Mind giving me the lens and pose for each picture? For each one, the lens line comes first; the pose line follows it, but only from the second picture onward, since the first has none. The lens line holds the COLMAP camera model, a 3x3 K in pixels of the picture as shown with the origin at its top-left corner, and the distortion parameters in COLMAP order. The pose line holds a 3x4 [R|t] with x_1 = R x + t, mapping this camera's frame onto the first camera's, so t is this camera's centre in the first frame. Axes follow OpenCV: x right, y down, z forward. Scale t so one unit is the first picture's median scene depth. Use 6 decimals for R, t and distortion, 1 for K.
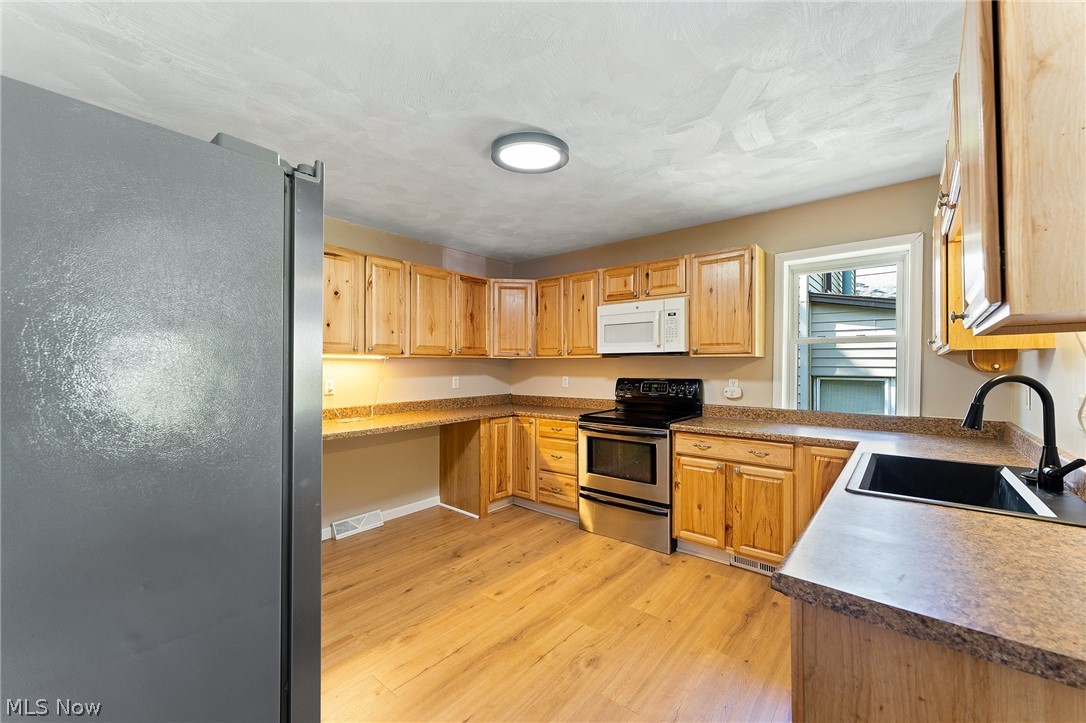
lens RADIAL K [[435.9, 0, 540.5], [0, 435.9, 366.6], [0, 0, 1]] dist [-0.001862, -0.000176]
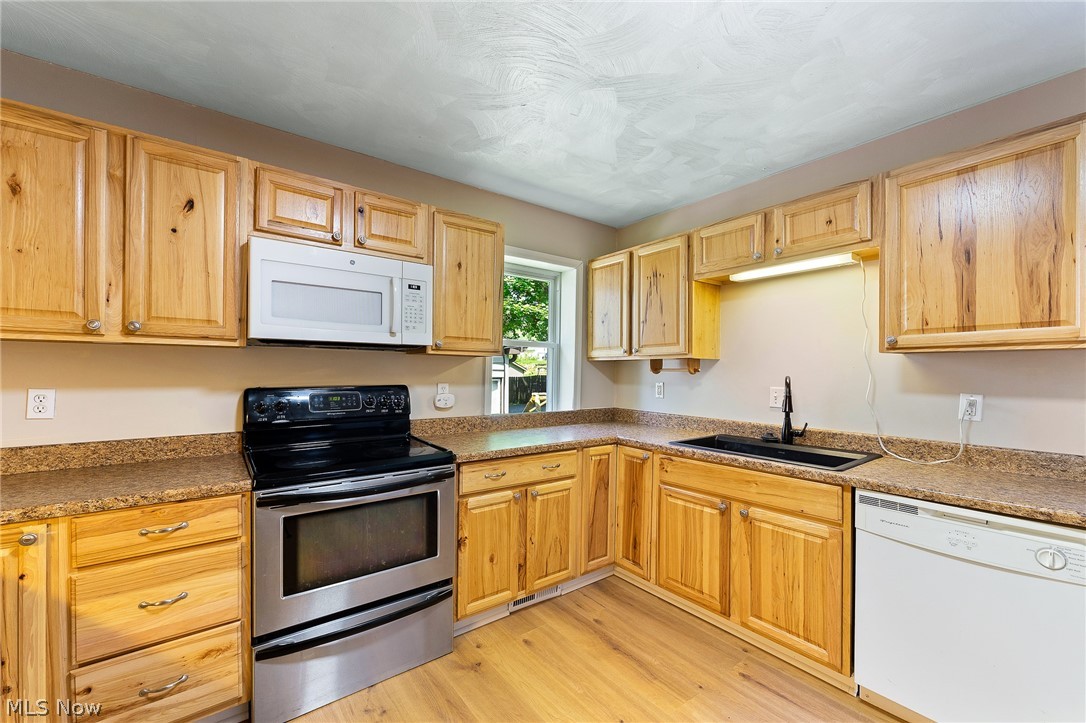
lens RADIAL K [[435.9, 0, 561.1], [0, 435.9, 370.9], [0, 0, 1]] dist [-0.001862, -0.000176]
pose [[0.205345, -0.001727, 0.978688, -0.292614], [-0.010833, 0.999933, 0.004037, 0.000271], [-0.978630, -0.011431, 0.205312, 0.651178]]
